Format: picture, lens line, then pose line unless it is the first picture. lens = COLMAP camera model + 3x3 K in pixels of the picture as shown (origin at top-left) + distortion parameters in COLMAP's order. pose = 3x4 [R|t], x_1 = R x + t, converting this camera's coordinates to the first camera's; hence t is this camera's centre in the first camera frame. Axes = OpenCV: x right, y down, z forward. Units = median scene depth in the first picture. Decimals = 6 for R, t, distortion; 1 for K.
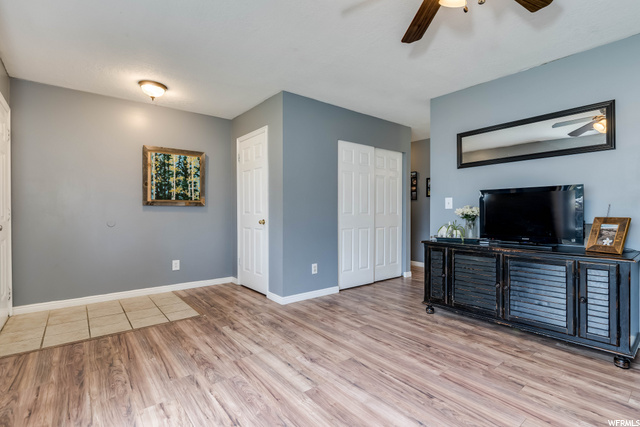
lens RADIAL K [[307.0, 0, 319.2], [0, 307.0, 213.1], [0, 0, 1]] dist [0.000220, 0.000055]
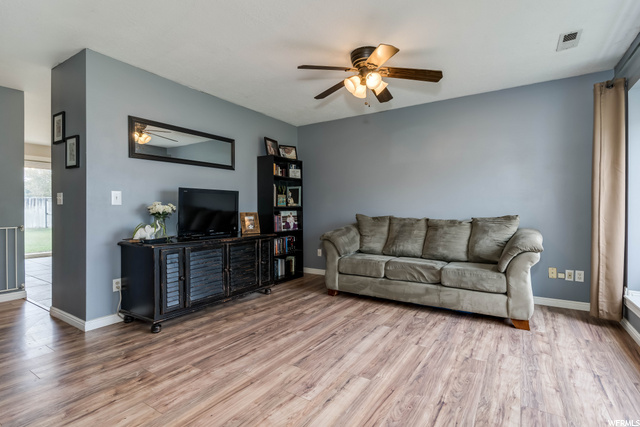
lens RADIAL K [[307.0, 0, 319.2], [0, 307.0, 213.1], [0, 0, 1]] dist [0.000220, 0.000055]
pose [[-0.314861, -0.009847, 0.949087, -0.666224], [0.003421, 0.999928, 0.011510, -0.003394], [-0.949132, 0.006871, -0.314805, 1.003278]]
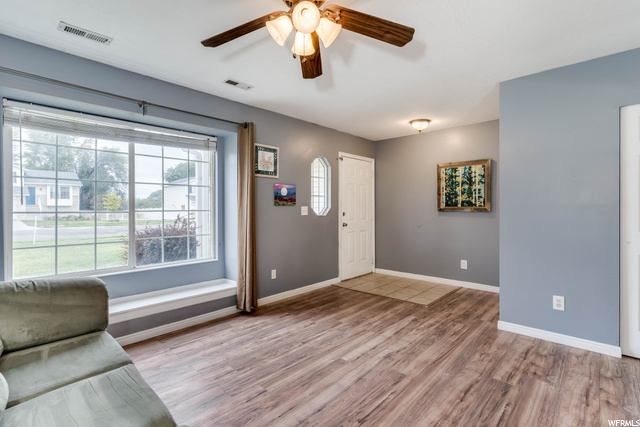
lens RADIAL K [[307.0, 0, 319.2], [0, 307.0, 213.1], [0, 0, 1]] dist [0.000220, 0.000055]
pose [[0.145999, 0.019905, -0.989085, 0.859987], [0.000378, 0.999796, 0.020177, -0.063313], [0.989285, -0.003319, 0.145961, 0.474012]]
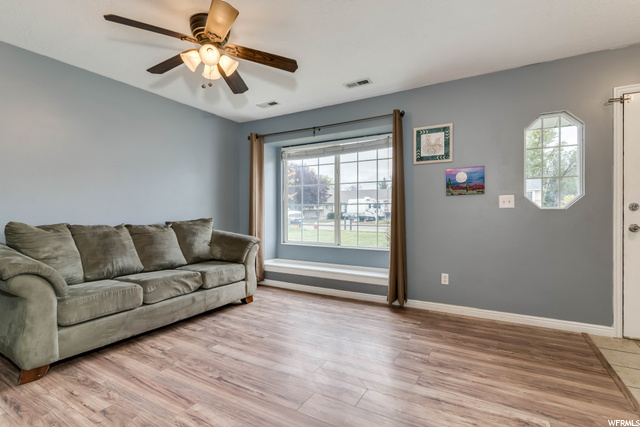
lens RADIAL K [[307.0, 0, 319.2], [0, 307.0, 213.1], [0, 0, 1]] dist [0.000220, 0.000055]
pose [[-0.934285, 0.002110, -0.356521, 0.275289], [0.001391, 0.999996, 0.002273, -0.004246], [0.356525, 0.001628, -0.934284, 1.424409]]
